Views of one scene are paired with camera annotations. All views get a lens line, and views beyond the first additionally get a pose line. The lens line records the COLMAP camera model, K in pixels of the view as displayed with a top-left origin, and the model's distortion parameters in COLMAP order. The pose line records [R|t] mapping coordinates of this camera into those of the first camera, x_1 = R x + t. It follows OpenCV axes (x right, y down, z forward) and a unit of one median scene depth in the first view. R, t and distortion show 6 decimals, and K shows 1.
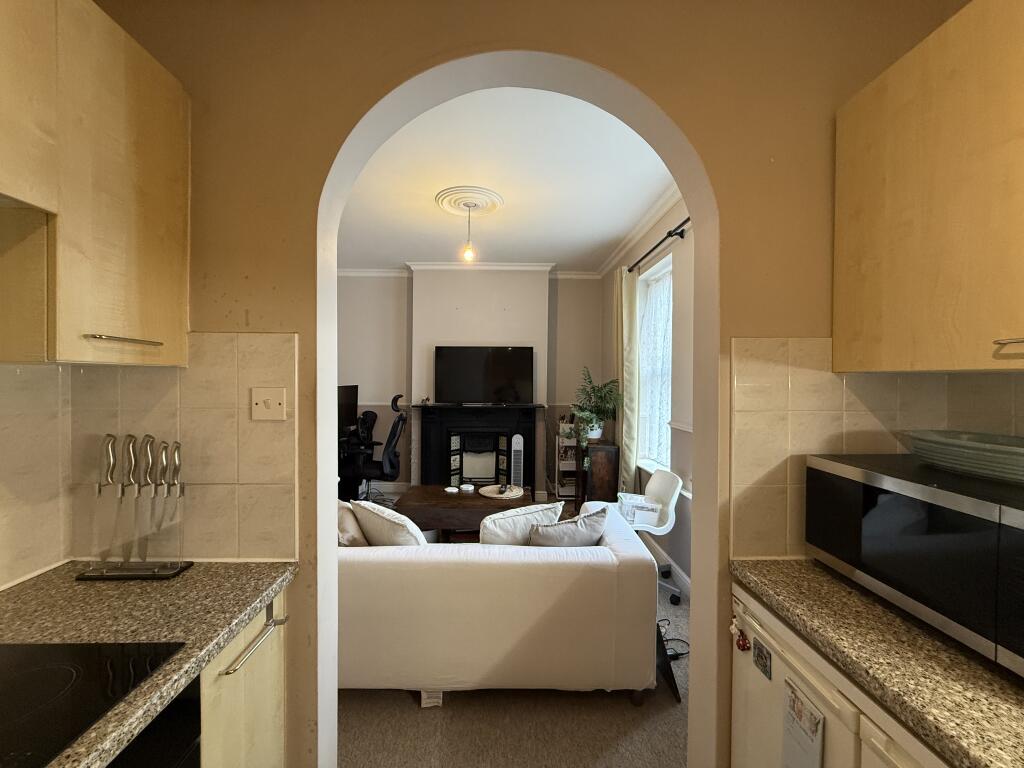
lens RADIAL K [[413.6, 0, 508.7], [0, 413.6, 380.2], [0, 0, 1]] dist [-0.001856, -0.000120]
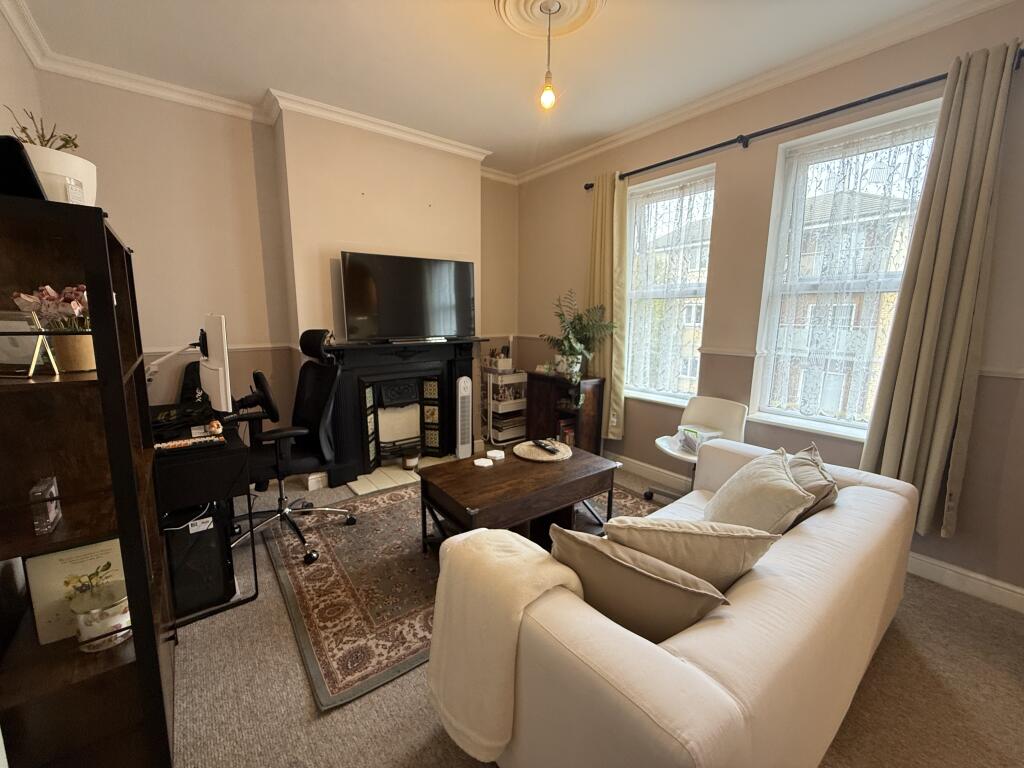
lens RADIAL K [[413.6, 0, 511.0], [0, 413.6, 385.0], [0, 0, 1]] dist [-0.001856, -0.000120]
pose [[0.796191, -0.109496, 0.595055, -0.359328], [0.003786, 0.984371, 0.176068, 0.008399], [-0.605034, -0.137931, 0.784162, 0.313109]]
